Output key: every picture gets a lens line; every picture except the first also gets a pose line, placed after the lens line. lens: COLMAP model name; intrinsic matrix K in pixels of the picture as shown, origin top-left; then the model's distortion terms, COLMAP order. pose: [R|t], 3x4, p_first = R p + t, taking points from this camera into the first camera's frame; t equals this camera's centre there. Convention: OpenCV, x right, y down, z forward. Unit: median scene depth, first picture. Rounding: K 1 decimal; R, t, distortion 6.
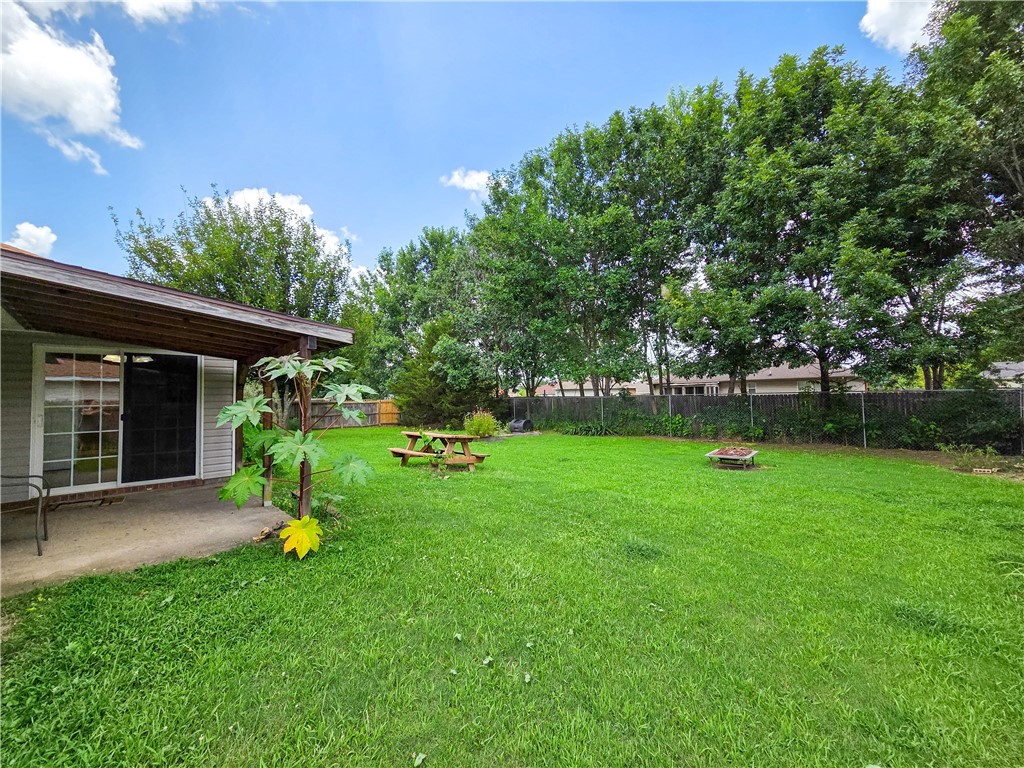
lens RADIAL K [[420.9, 0, 504.9], [0, 420.9, 382.9], [0, 0, 1]] dist [0.004580, -0.001041]
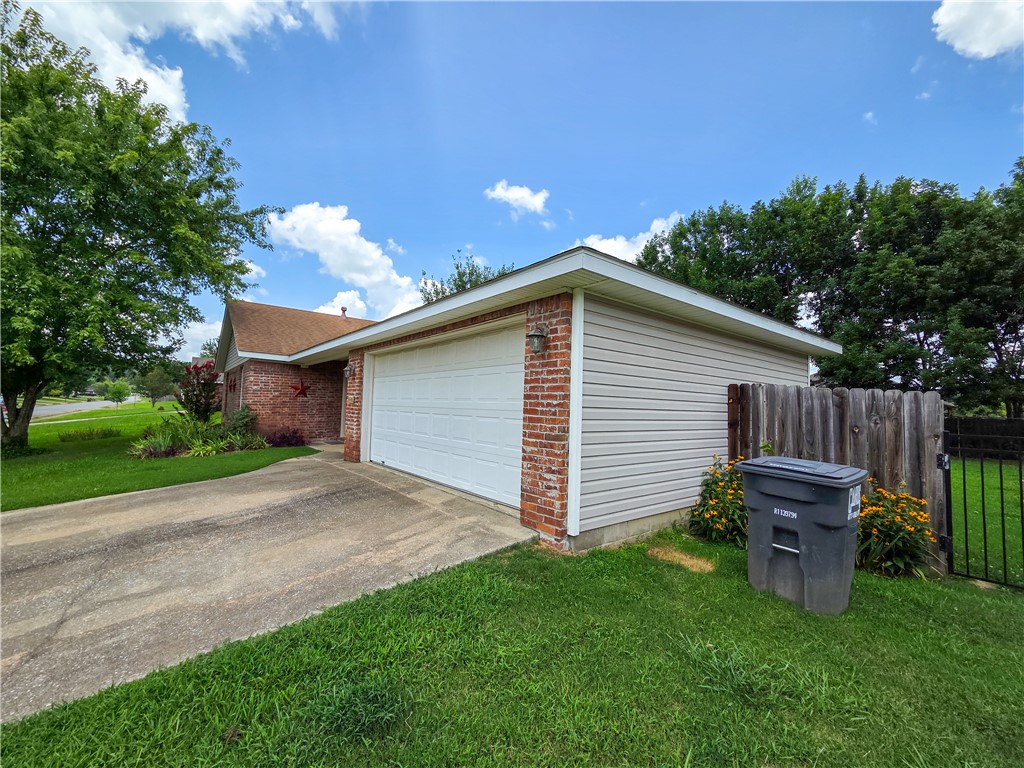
lens RADIAL K [[420.9, 0, 514.1], [0, 420.9, 383.2], [0, 0, 1]] dist [0.004580, -0.001041]
pose [[0.996356, 0.033504, -0.078439, -0.598272], [-0.035107, 0.999200, -0.019146, -0.015655], [0.077735, 0.021829, 0.996735, -0.597757]]
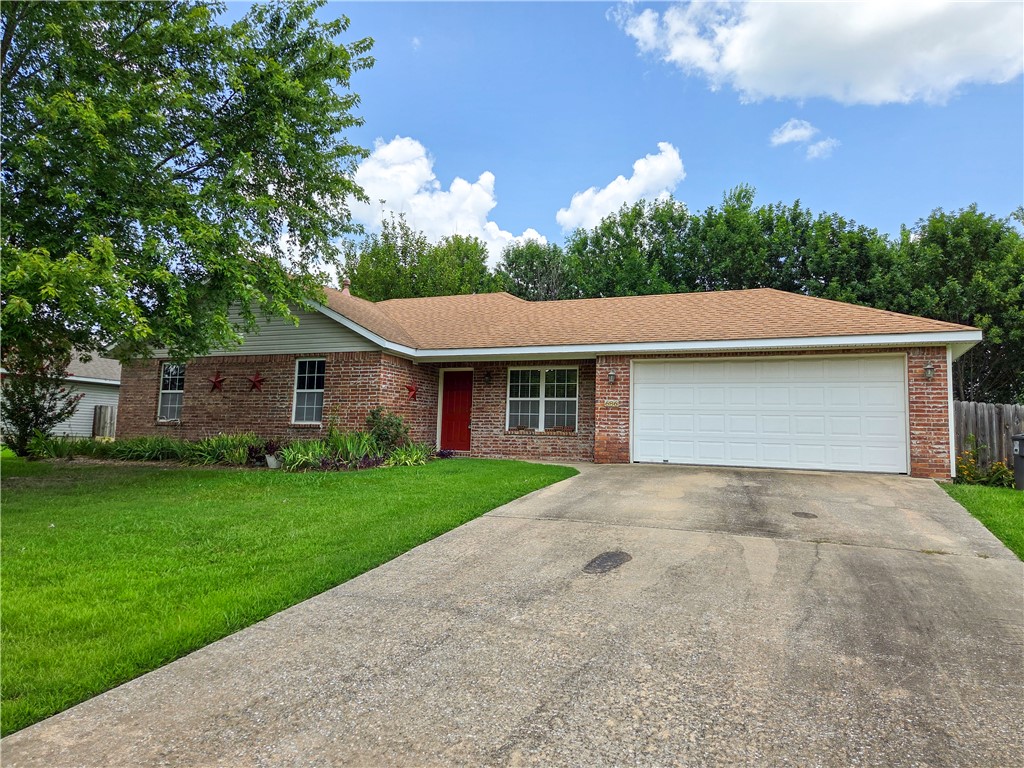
lens RADIAL K [[692.9, 0, 512.9], [0, 692.9, 383.0], [0, 0, 1]] dist [0.055571, -0.010413]
pose [[0.911587, 0.076649, 0.403899, -1.647669], [-0.055598, 0.996425, -0.063610, 0.064549], [-0.407331, 0.035530, 0.912589, -0.970846]]
